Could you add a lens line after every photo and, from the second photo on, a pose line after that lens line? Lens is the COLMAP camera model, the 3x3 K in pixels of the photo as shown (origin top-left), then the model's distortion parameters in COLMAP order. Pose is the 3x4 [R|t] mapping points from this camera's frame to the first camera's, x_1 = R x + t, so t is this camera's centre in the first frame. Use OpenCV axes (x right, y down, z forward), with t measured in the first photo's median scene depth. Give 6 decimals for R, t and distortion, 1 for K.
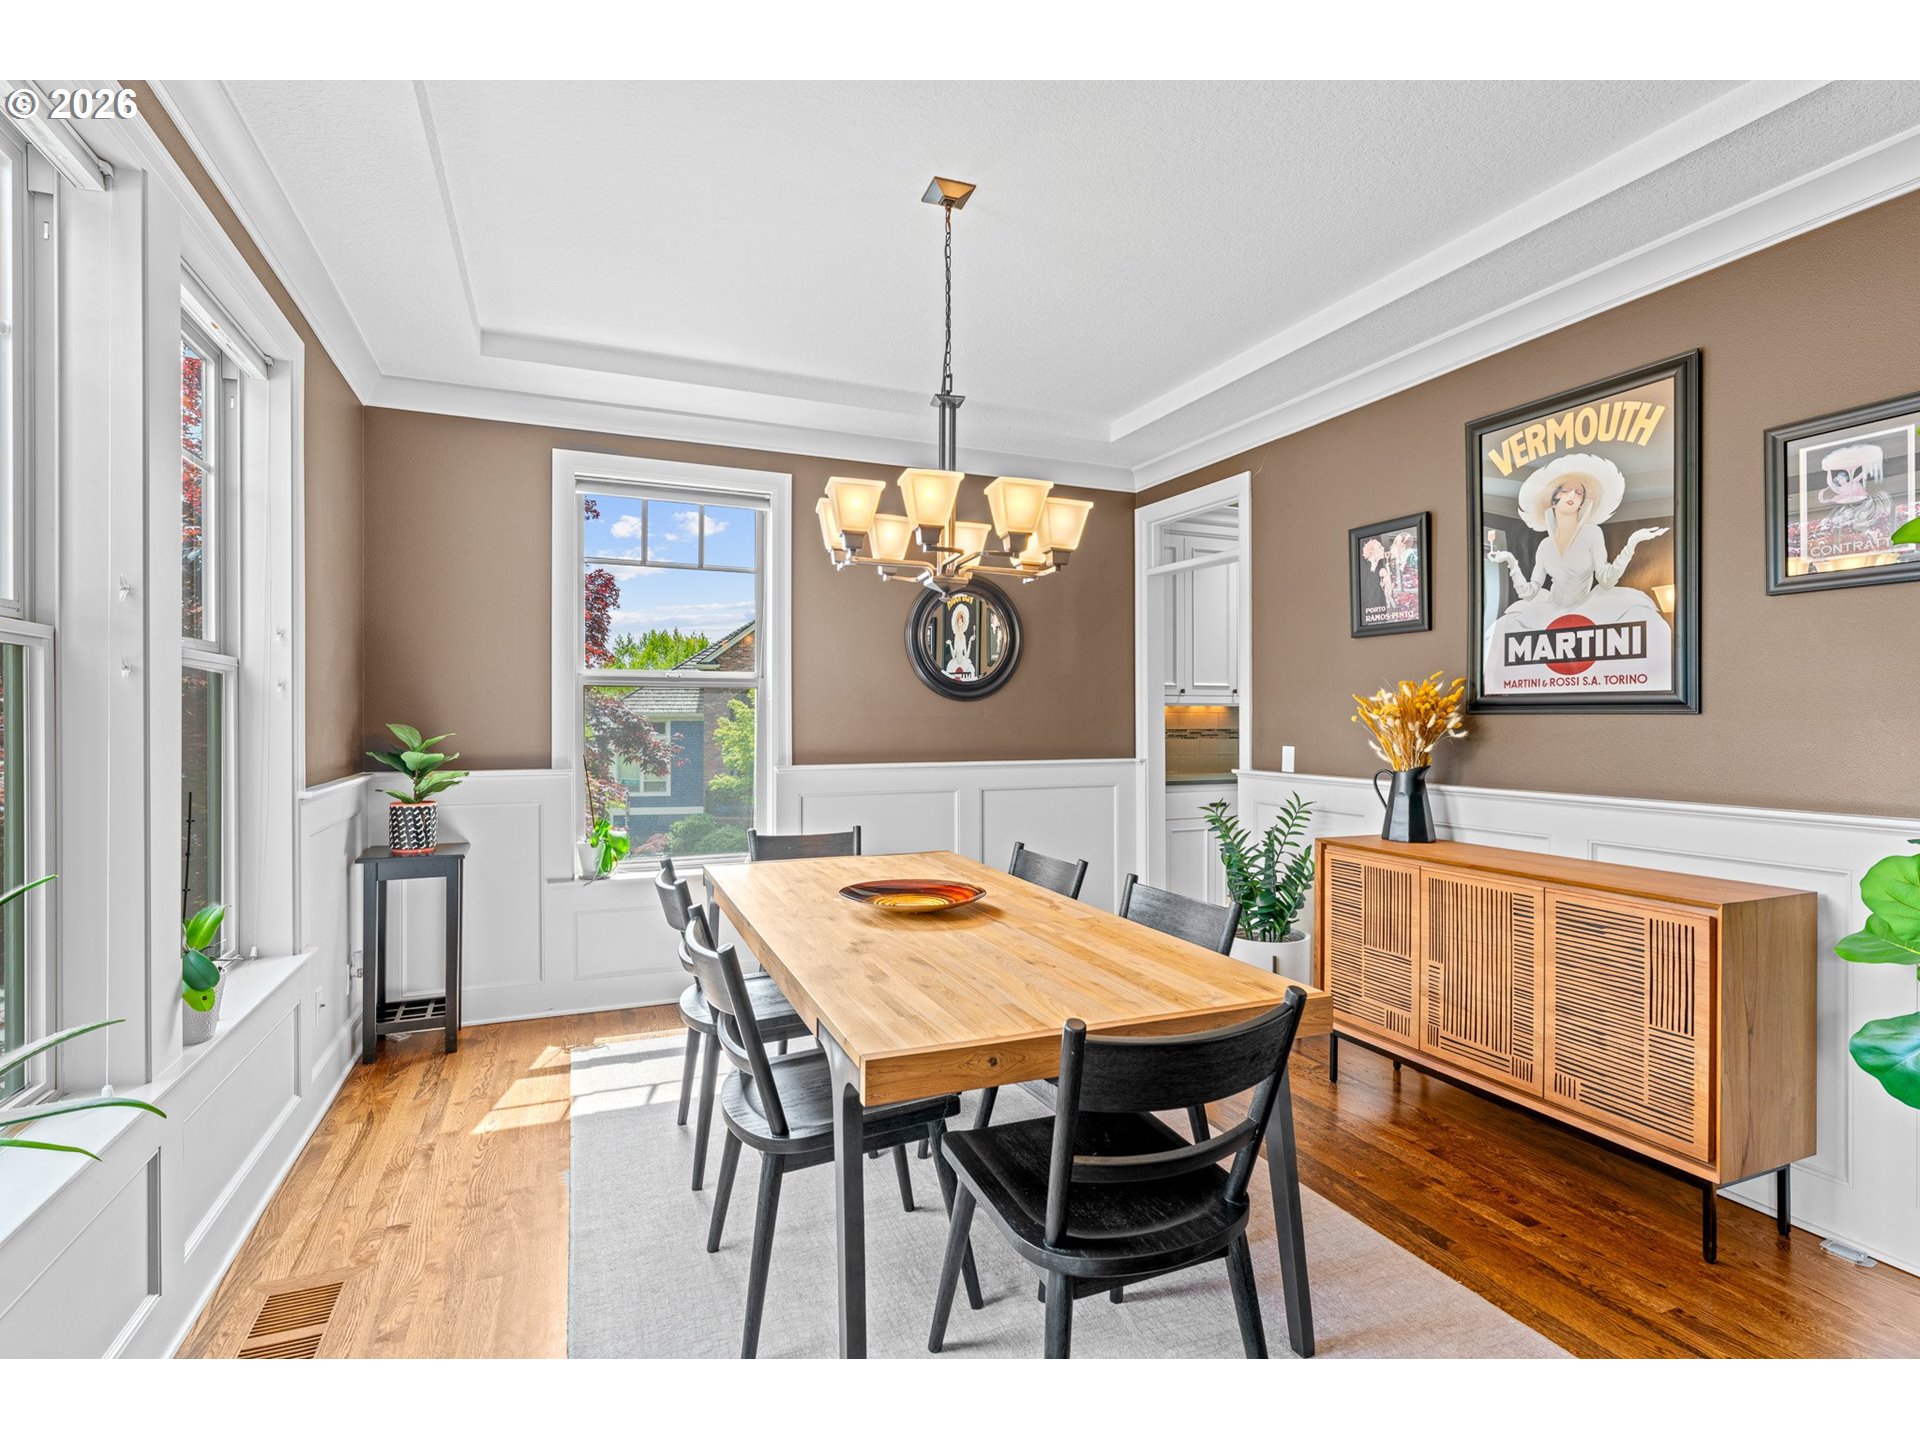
lens RADIAL K [[910.7, 0, 953.5], [0, 910.7, 714.5], [0, 0, 1]] dist [0.001676, 0.000465]
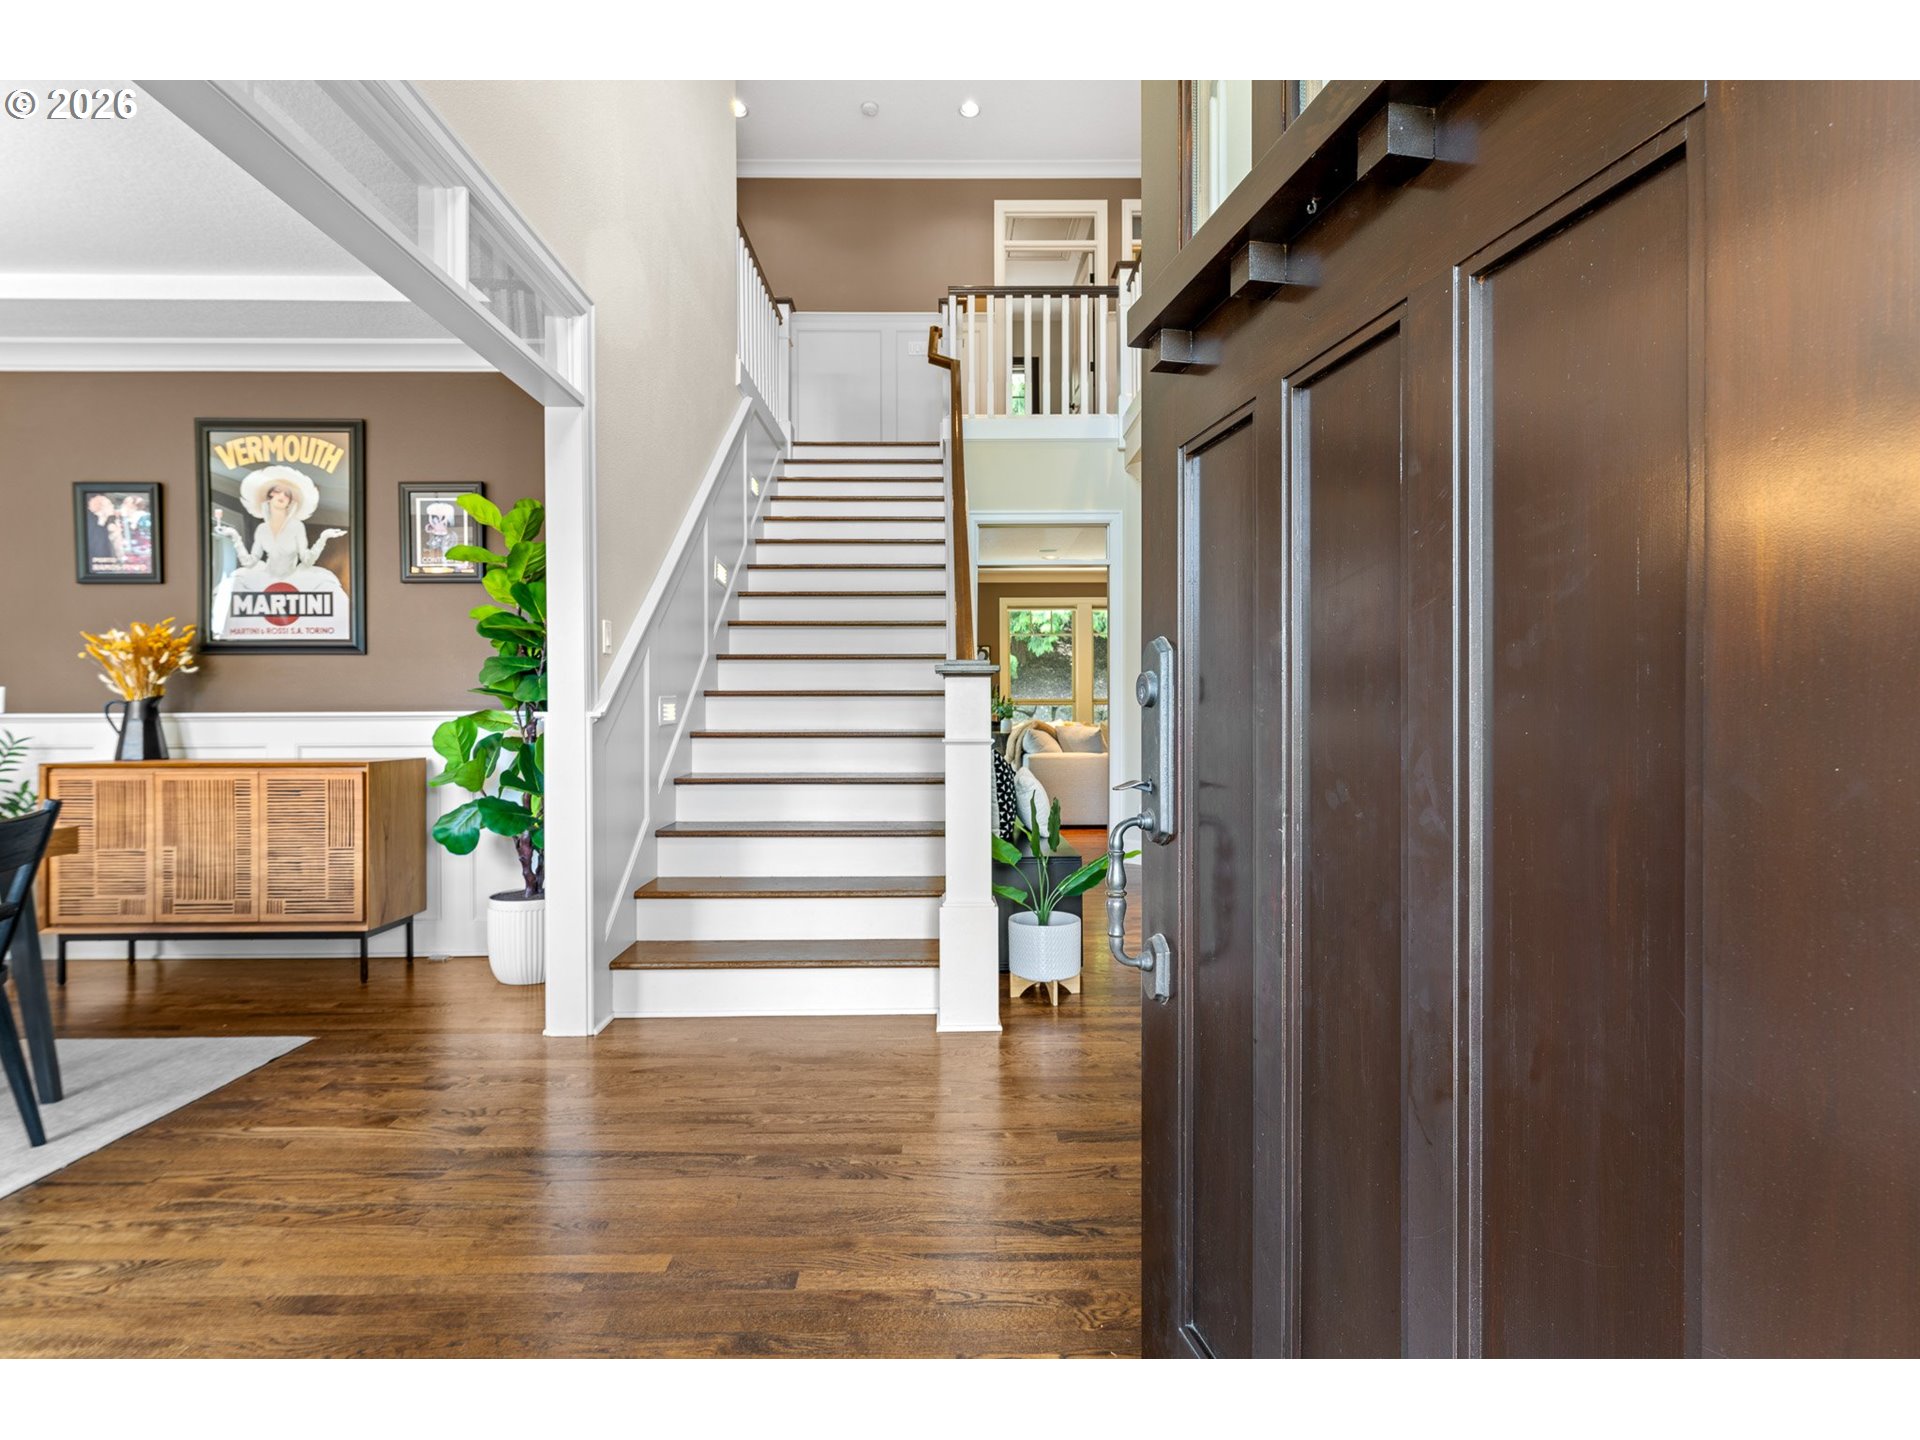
lens RADIAL K [[910.7, 0, 949.7], [0, 910.7, 715.6], [0, 0, 1]] dist [0.001676, 0.000465]
pose [[0.371074, -0.007069, 0.928576, -0.227928], [0.002328, 0.999975, 0.006683, 0.084440], [-0.928600, -0.000318, 0.371081, -0.446450]]
